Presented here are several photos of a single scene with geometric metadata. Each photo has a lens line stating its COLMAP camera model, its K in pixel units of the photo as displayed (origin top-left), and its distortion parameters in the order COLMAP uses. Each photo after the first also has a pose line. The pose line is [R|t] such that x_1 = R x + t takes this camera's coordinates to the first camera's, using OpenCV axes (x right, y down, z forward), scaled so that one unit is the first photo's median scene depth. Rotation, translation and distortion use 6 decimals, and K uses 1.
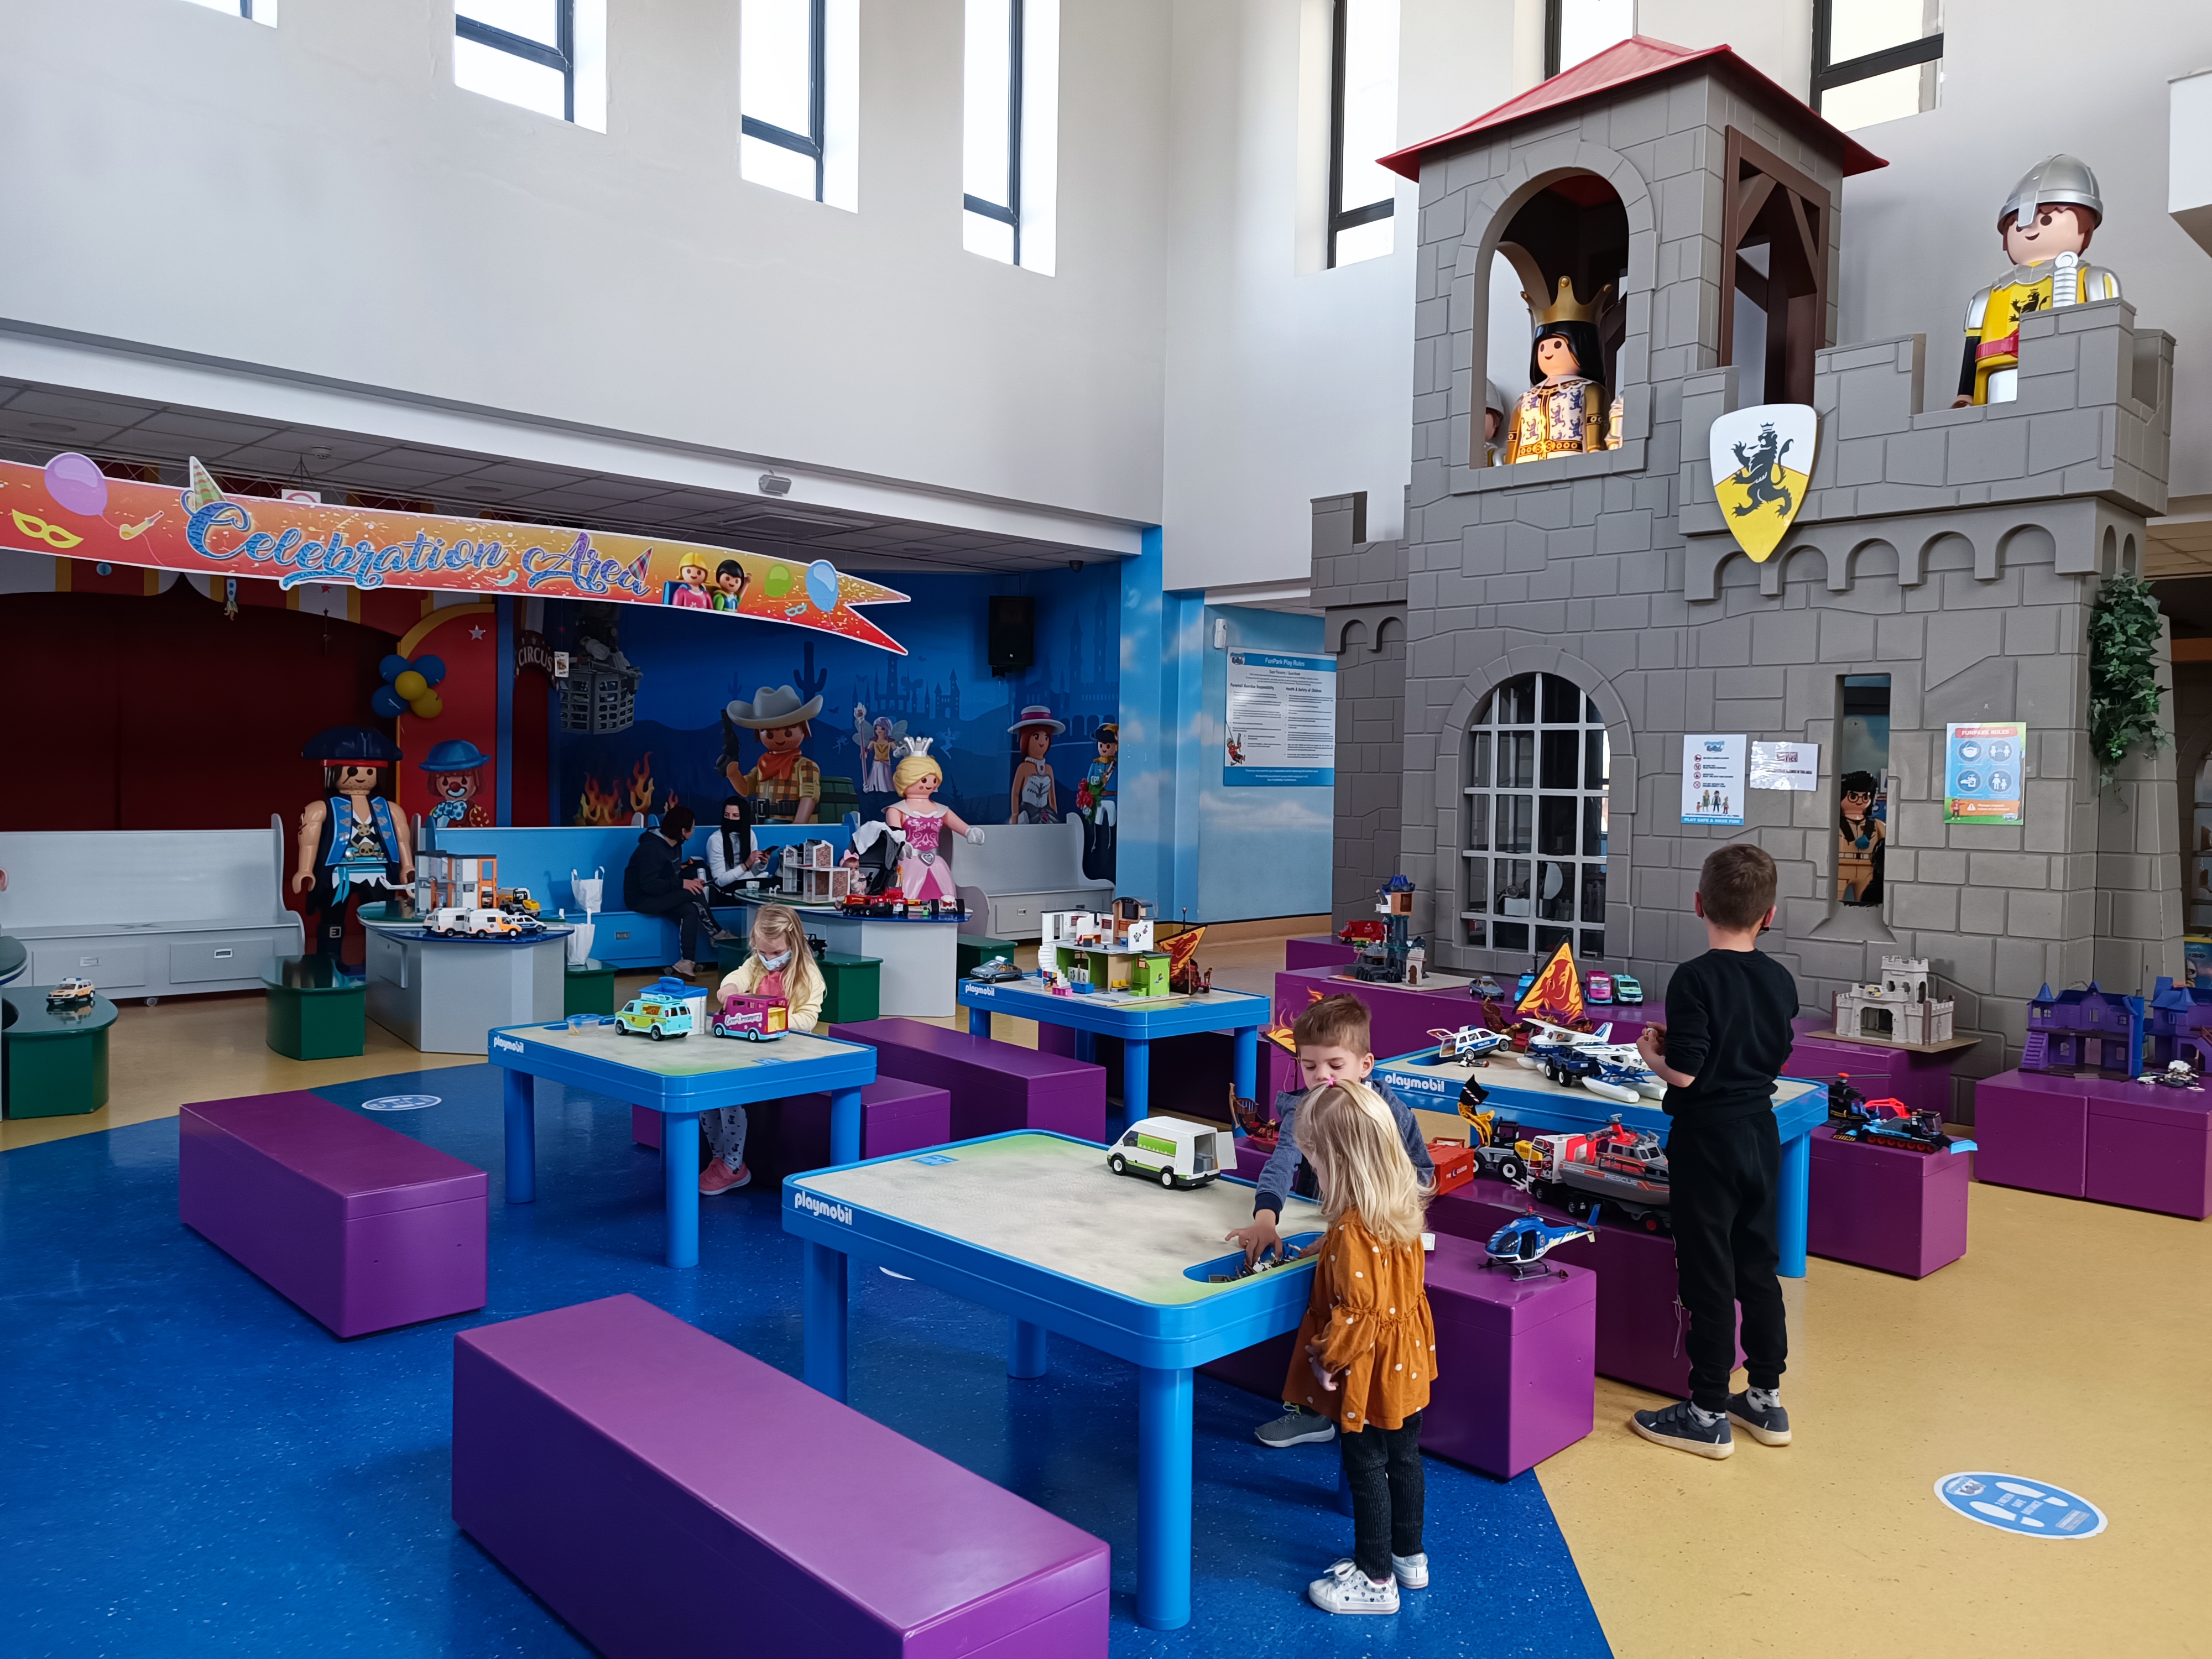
lens RADIAL K [[1600.9, 0, 1108.1], [0, 1600.9, 823.8], [0, 0, 1]] dist [0.045138, -0.047221]
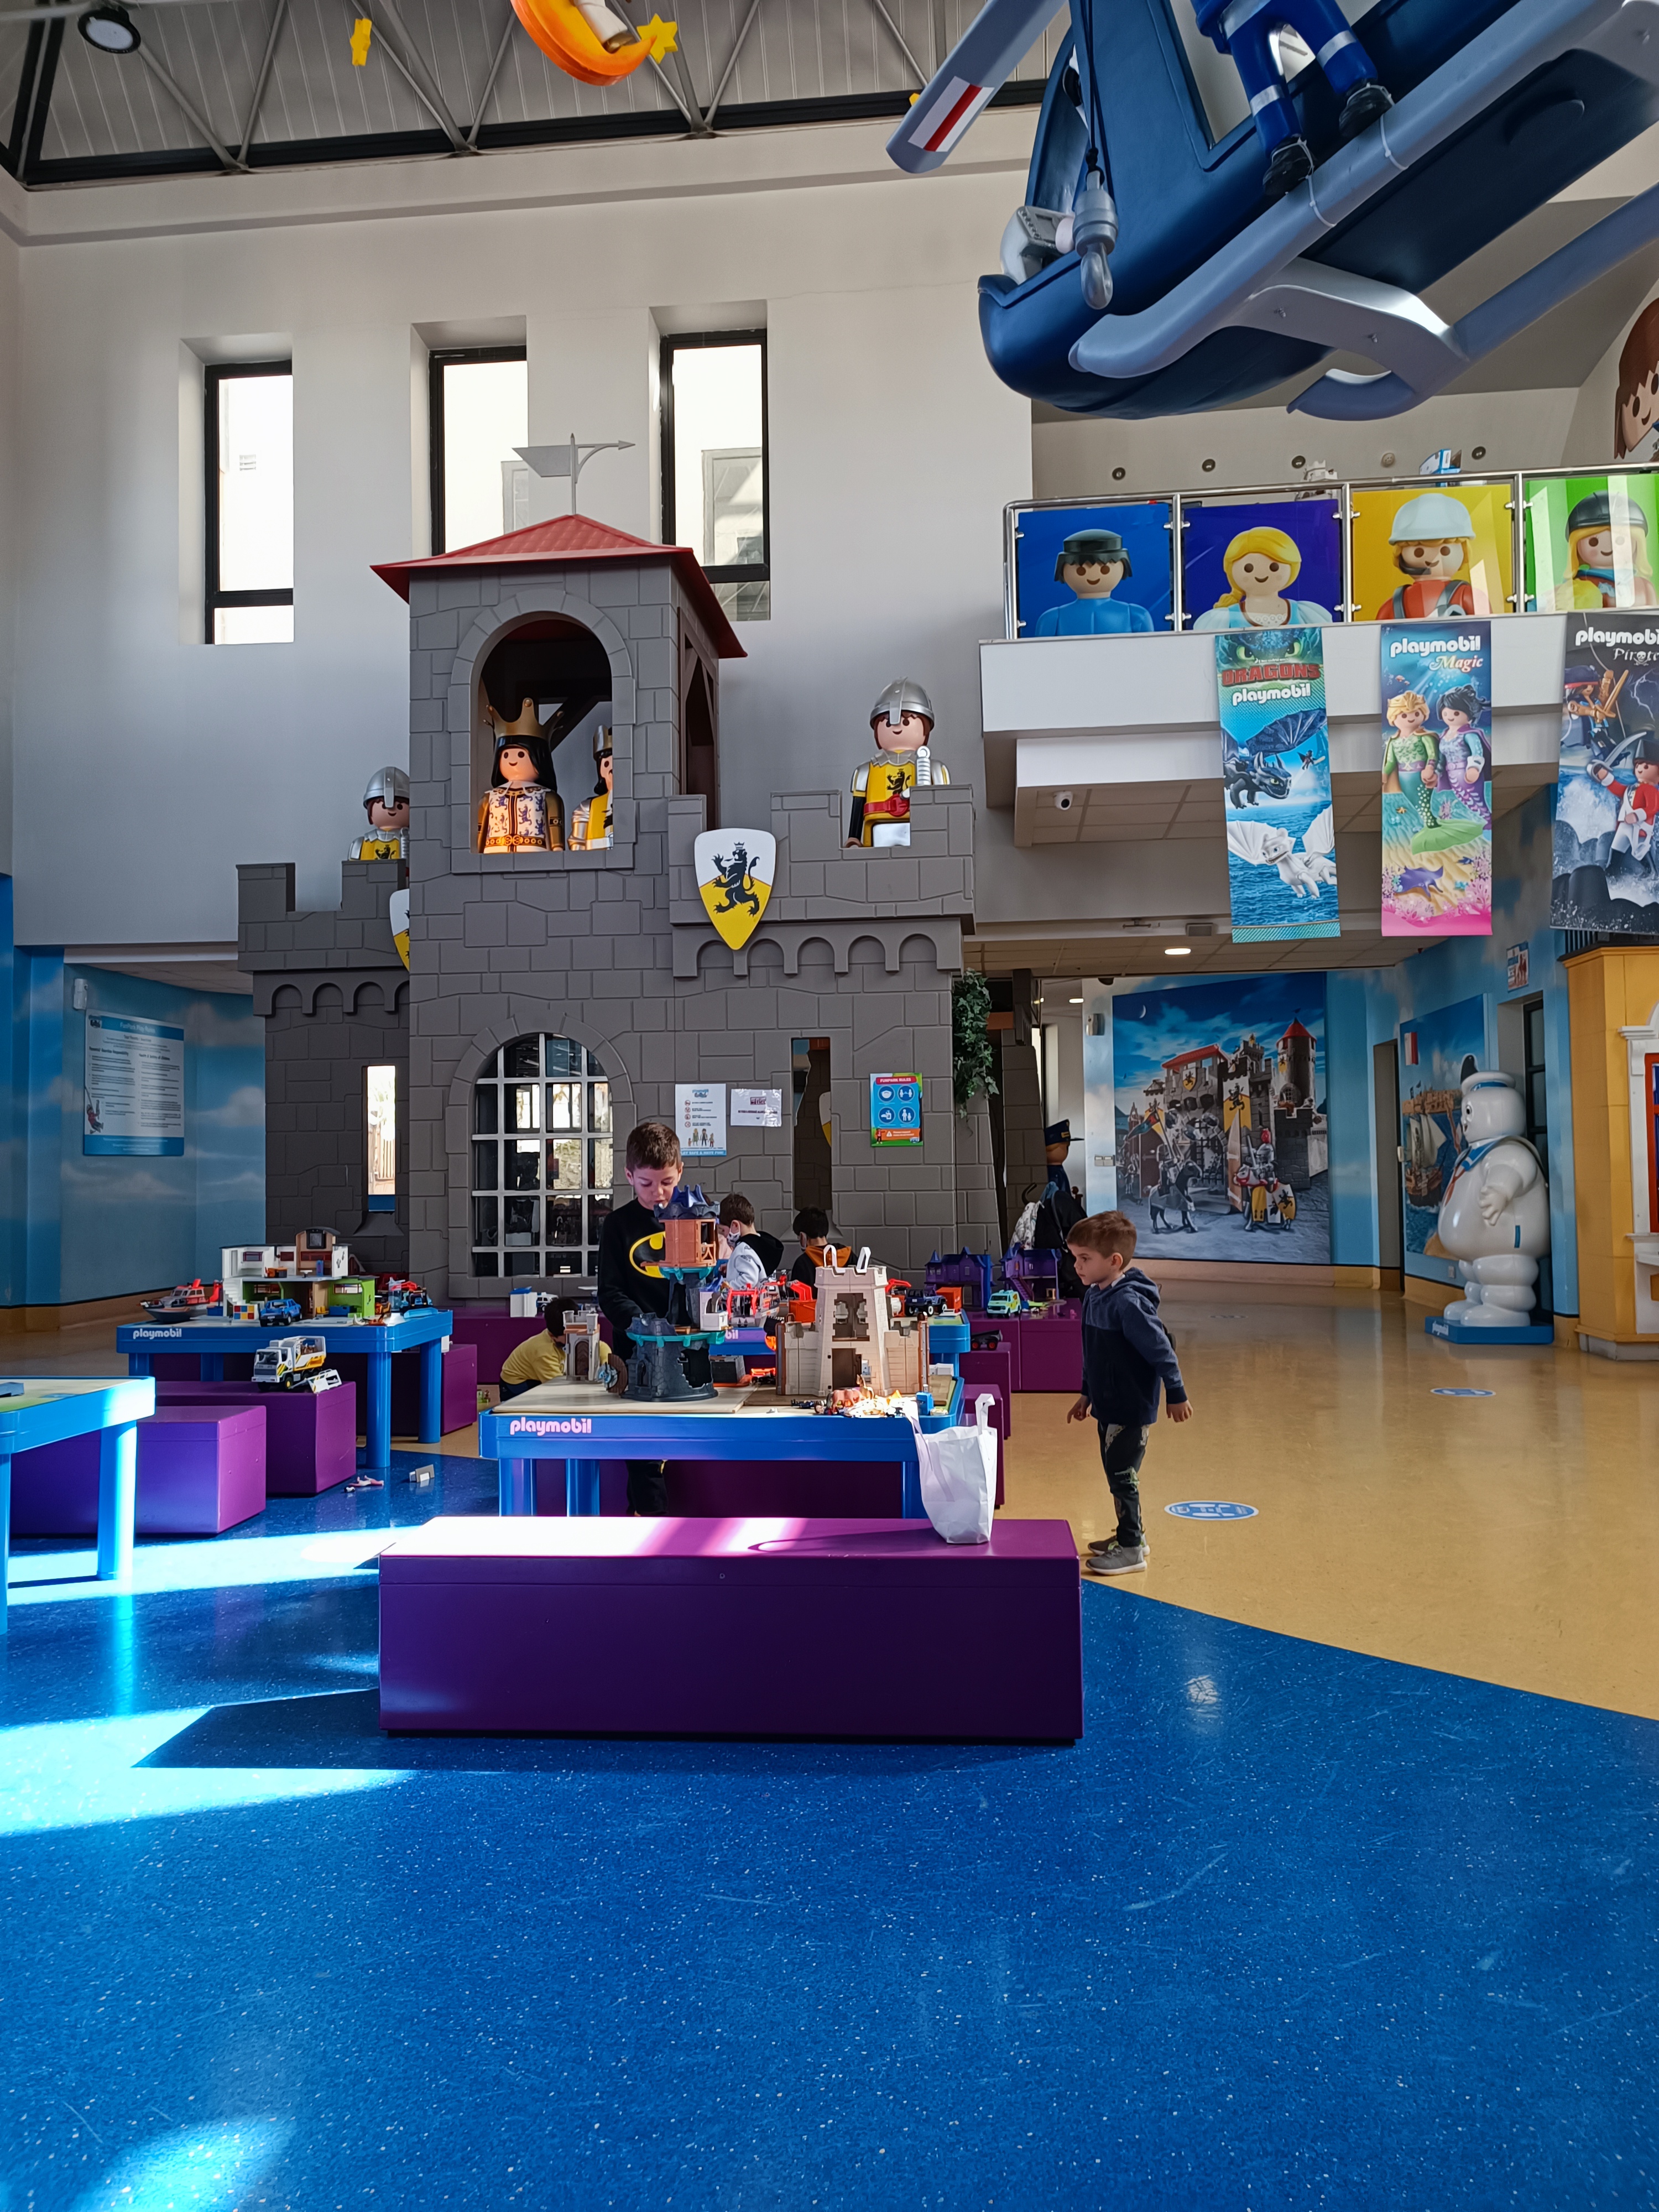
lens RADIAL K [[1604.9, 0, 834.0], [0, 1604.9, 1113.8], [0, 0, 1]] dist [0.040867, 0.001754]
pose [[0.775460, -0.005394, 0.631373, -0.331565], [0.046345, 0.997752, -0.048397, 0.032853], [-0.629693, 0.066791, 0.773967, -0.029555]]
